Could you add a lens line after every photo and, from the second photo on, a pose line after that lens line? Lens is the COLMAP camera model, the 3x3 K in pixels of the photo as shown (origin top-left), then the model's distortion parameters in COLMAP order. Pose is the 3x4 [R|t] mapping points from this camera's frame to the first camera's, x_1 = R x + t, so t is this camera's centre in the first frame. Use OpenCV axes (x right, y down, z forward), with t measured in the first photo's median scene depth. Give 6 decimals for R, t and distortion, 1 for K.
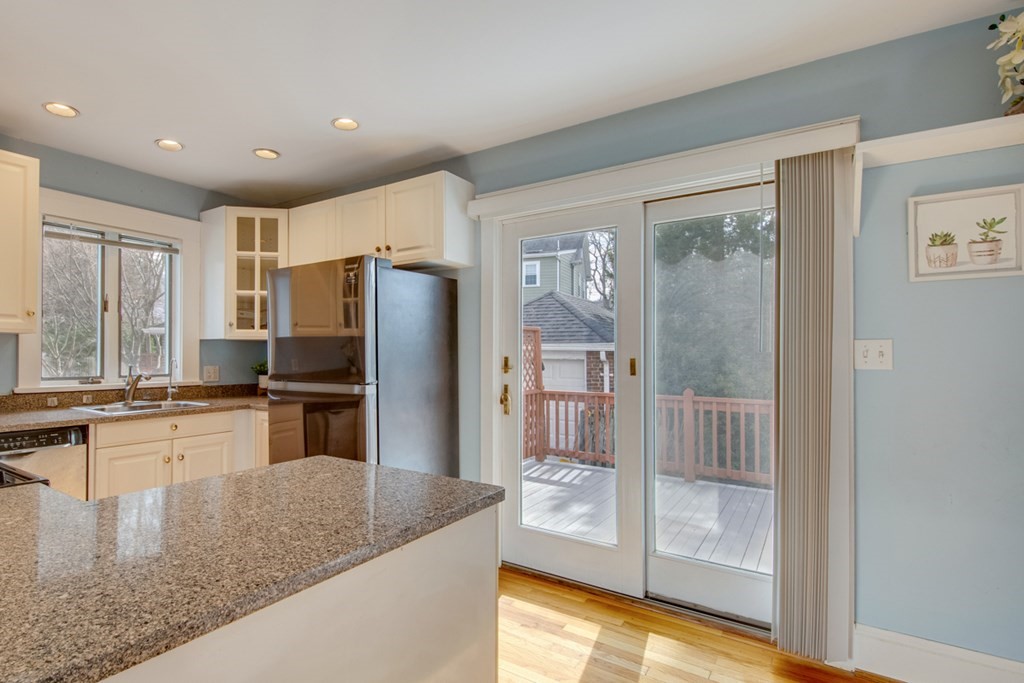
lens RADIAL K [[490.9, 0, 510.1], [0, 490.9, 365.8], [0, 0, 1]] dist [0.002032, -0.014966]
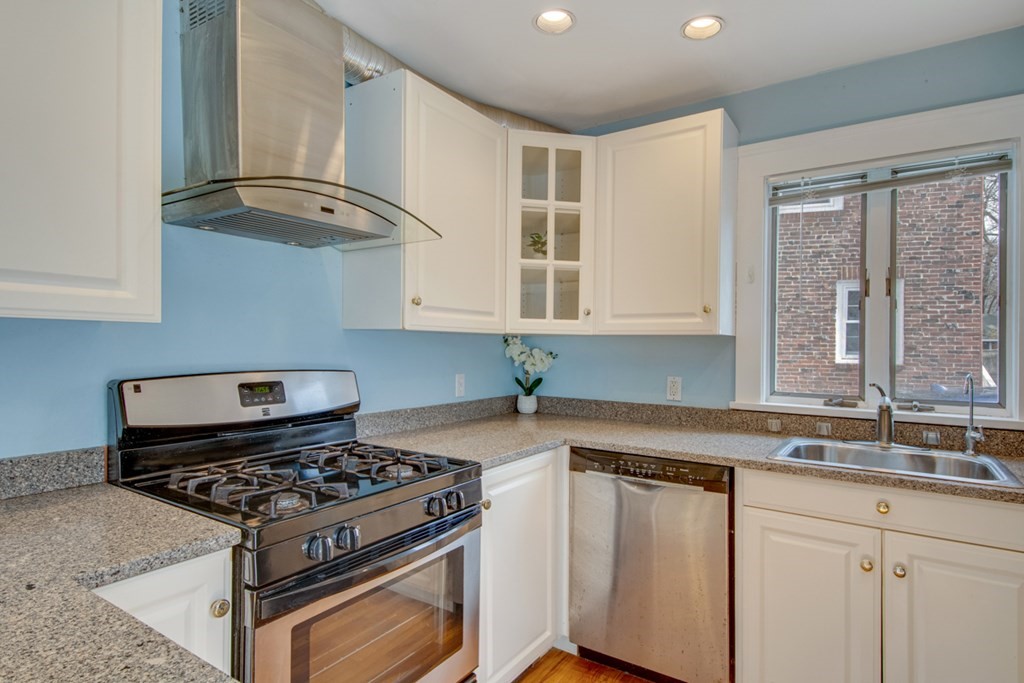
lens RADIAL K [[555.8, 0, 537.3], [0, 555.8, 339.9], [0, 0, 1]] dist [0.000923, -0.025720]
pose [[-0.177218, -0.011279, -0.984107, -0.044278], [-0.029409, 0.999548, -0.006160, -0.040288], [0.983732, 0.027850, -0.177470, 0.789003]]
